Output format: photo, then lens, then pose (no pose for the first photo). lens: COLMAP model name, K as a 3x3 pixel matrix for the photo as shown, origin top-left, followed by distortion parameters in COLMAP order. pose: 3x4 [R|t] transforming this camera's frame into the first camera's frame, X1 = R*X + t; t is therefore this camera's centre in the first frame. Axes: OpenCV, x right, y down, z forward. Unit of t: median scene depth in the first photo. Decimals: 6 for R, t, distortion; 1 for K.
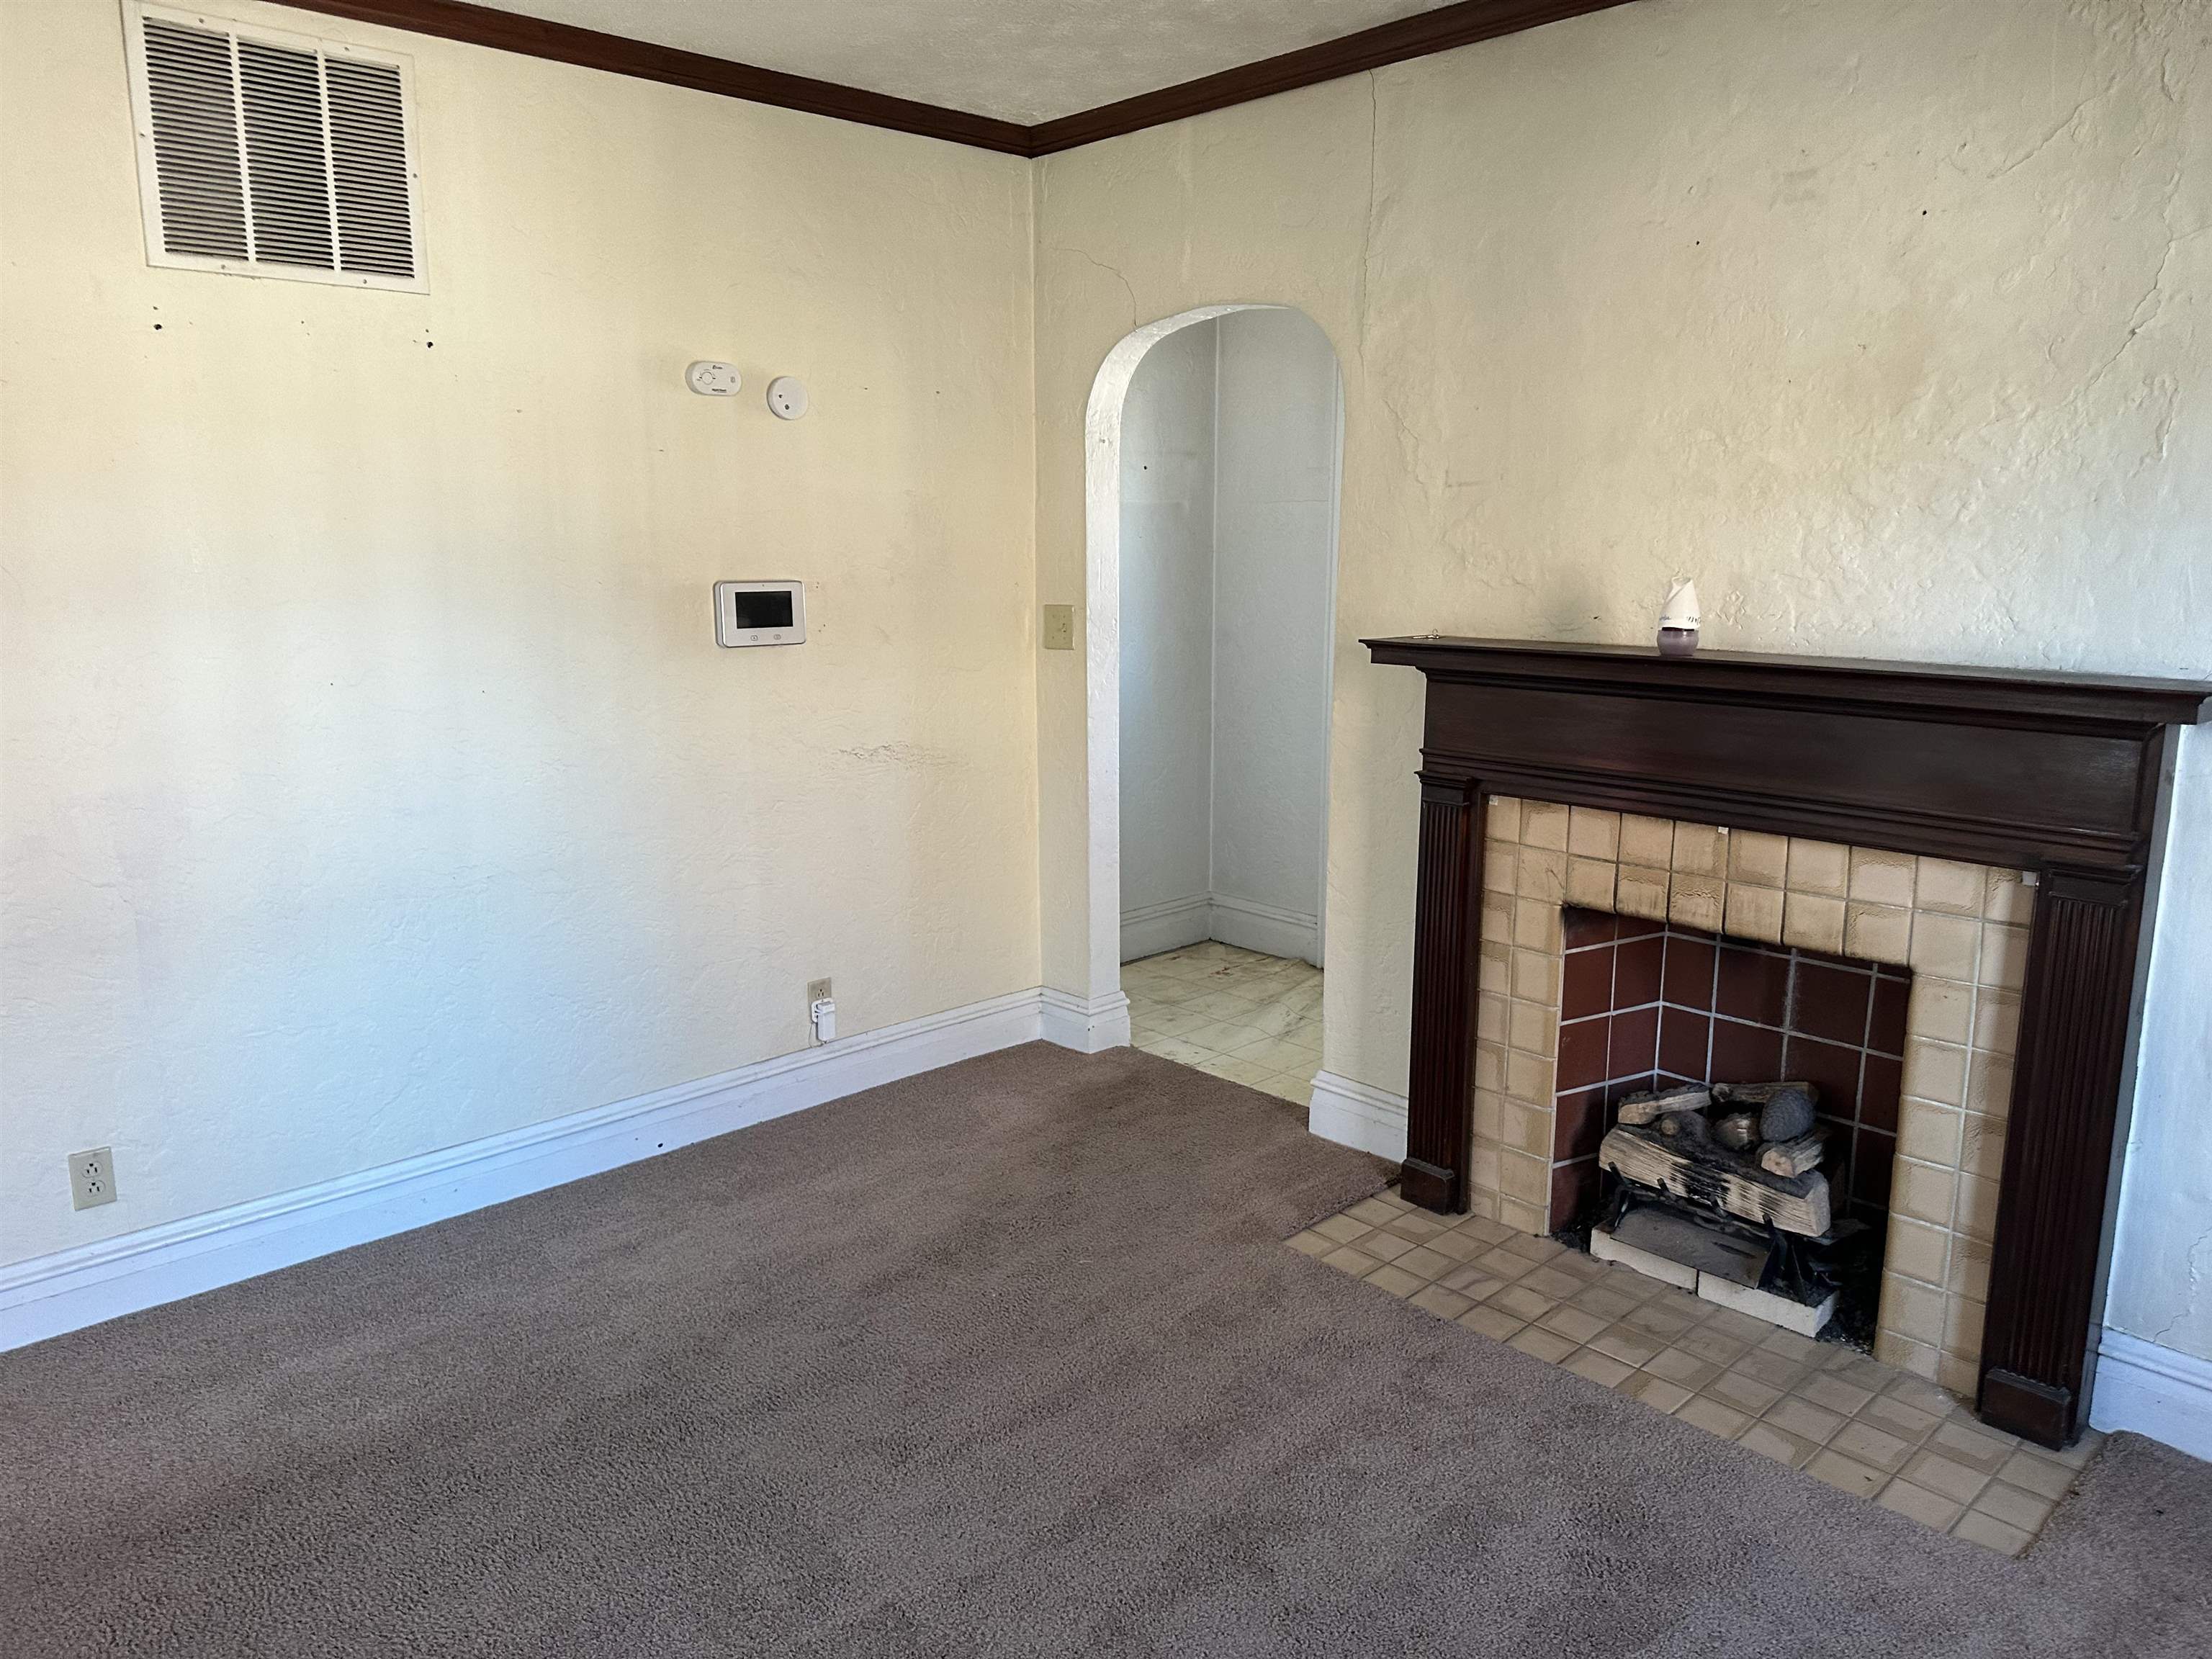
lens RADIAL K [[1558.1, 0, 1100.3], [0, 1558.1, 823.8], [0, 0, 1]] dist [0.012312, -0.014114]
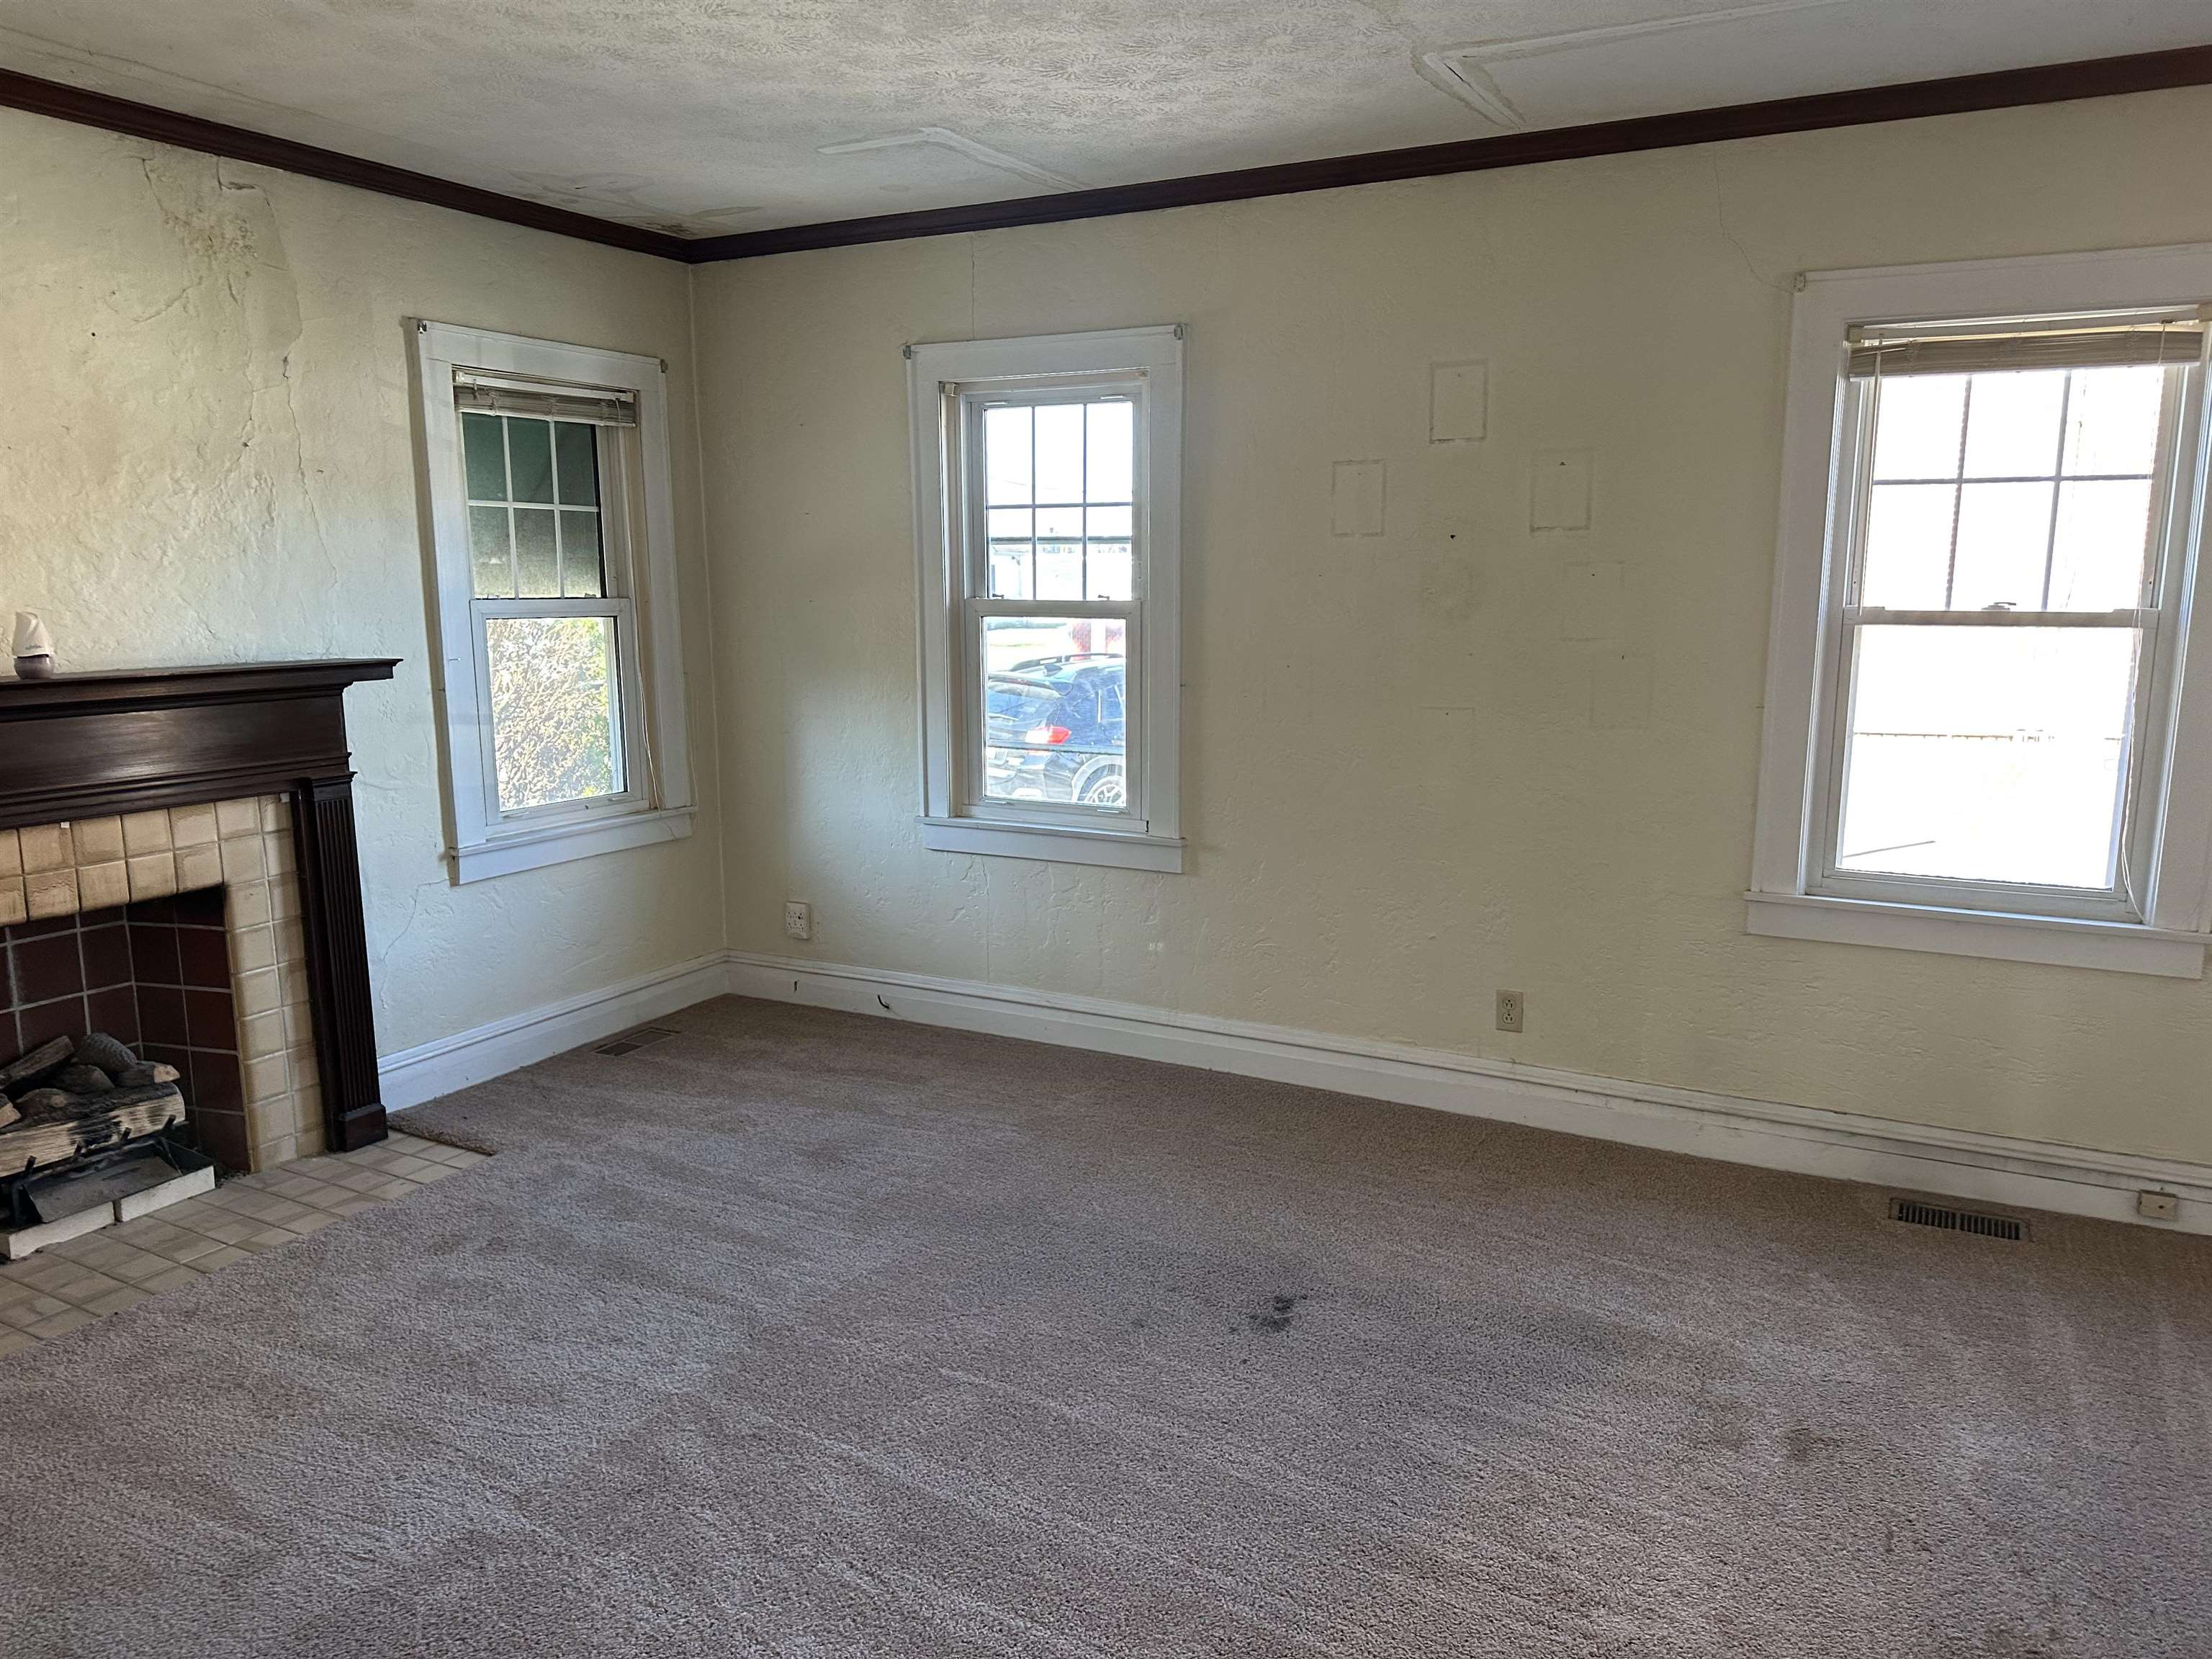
lens RADIAL K [[1558.1, 0, 1104.0], [0, 1558.1, 832.7], [0, 0, 1]] dist [0.012312, -0.014114]
pose [[-0.320504, -0.154904, 0.934496, -1.018962], [0.184242, 0.957503, 0.221907, -0.114970], [-0.929157, 0.243295, -0.278344, 0.643643]]
